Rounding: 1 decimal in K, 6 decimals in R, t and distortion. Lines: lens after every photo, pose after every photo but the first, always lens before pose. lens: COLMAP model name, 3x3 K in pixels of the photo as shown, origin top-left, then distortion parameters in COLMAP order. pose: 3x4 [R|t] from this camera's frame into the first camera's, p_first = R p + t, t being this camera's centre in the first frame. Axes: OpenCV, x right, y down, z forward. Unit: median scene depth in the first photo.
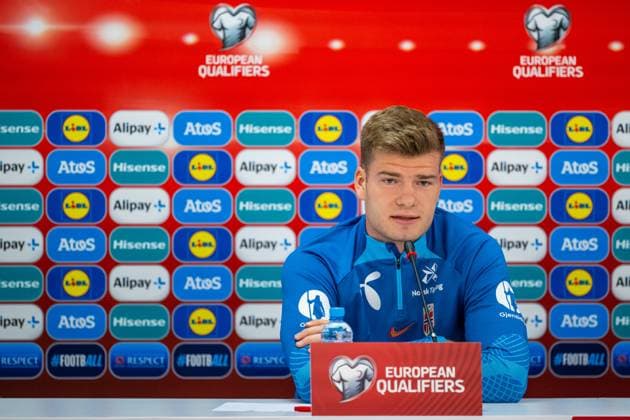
lens RADIAL K [[1664.5, 0, 315.0], [0, 1664.5, 210.0], [0, 0, 1]] dist [0.047479, 0.481906]
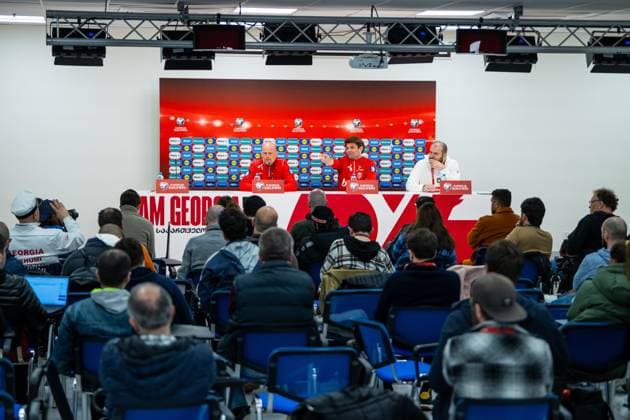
lens RADIAL K [[1664.5, 0, 315.0], [0, 1664.5, 210.0], [0, 0, 1]] dist [0.047479, 0.481906]
pose [[0.998063, 0.003333, 0.062124, -0.139576], [-0.008355, 0.996700, 0.080747, -0.263120], [-0.061650, -0.081110, 0.994797, -4.354492]]
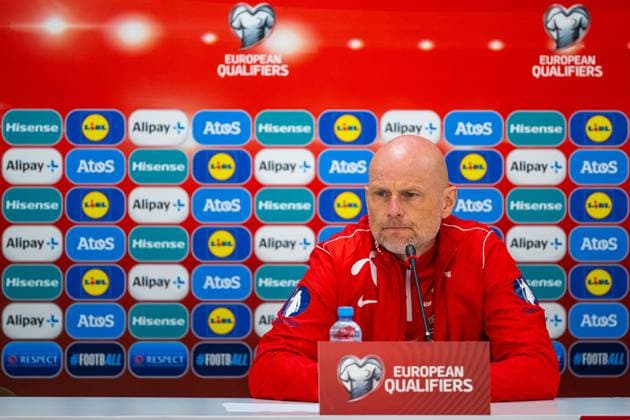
lens RADIAL K [[1664.5, 0, 315.0], [0, 1664.5, 210.0], [0, 0, 1]] dist [0.047479, 0.481906]
pose [[0.999998, 0.000820, -0.001691, -0.009773], [-0.000819, 1.000000, 0.000417, -0.000007], [0.001691, -0.000416, 0.999998, -0.000217]]
